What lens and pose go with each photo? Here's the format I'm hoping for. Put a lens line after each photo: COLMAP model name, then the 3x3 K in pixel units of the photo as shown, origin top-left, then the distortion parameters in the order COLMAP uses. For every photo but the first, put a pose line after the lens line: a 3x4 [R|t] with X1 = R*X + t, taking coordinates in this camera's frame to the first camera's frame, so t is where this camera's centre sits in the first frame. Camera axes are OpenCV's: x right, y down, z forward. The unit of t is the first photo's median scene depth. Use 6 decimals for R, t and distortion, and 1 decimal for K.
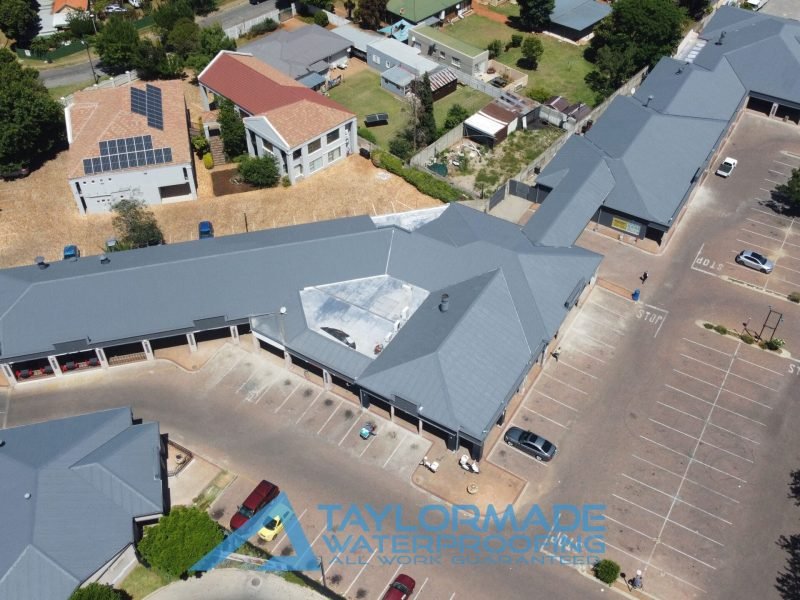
lens RADIAL K [[820.8, 0, 400.0], [0, 820.8, 300.0], [0, 0, 1]] dist [-0.010426, 0.008571]
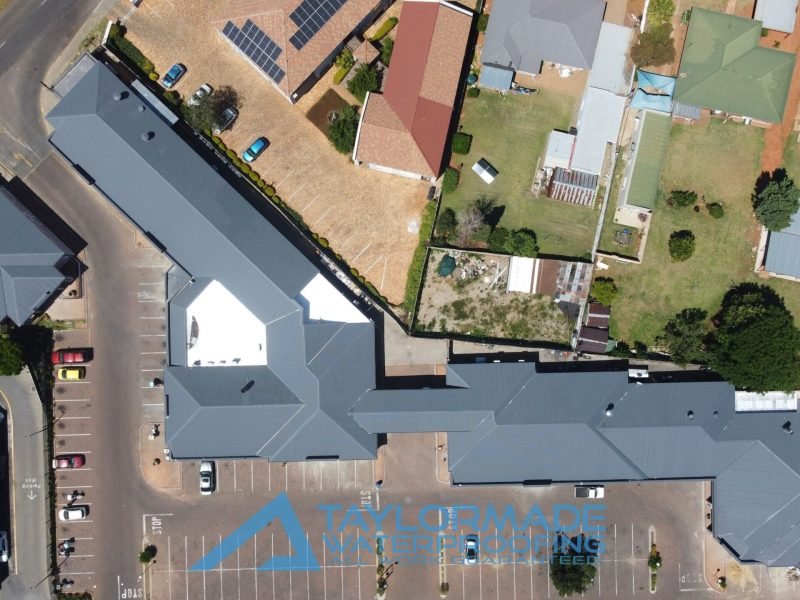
lens RADIAL K [[820.8, 0, 400.0], [0, 820.8, 300.0], [0, 0, 1]] dist [-0.010426, 0.008571]
pose [[0.537905, 0.842900, 0.013326, 0.040408], [-0.586815, 0.363039, 0.723776, -0.959655], [0.605232, -0.397143, 0.689907, 0.224086]]
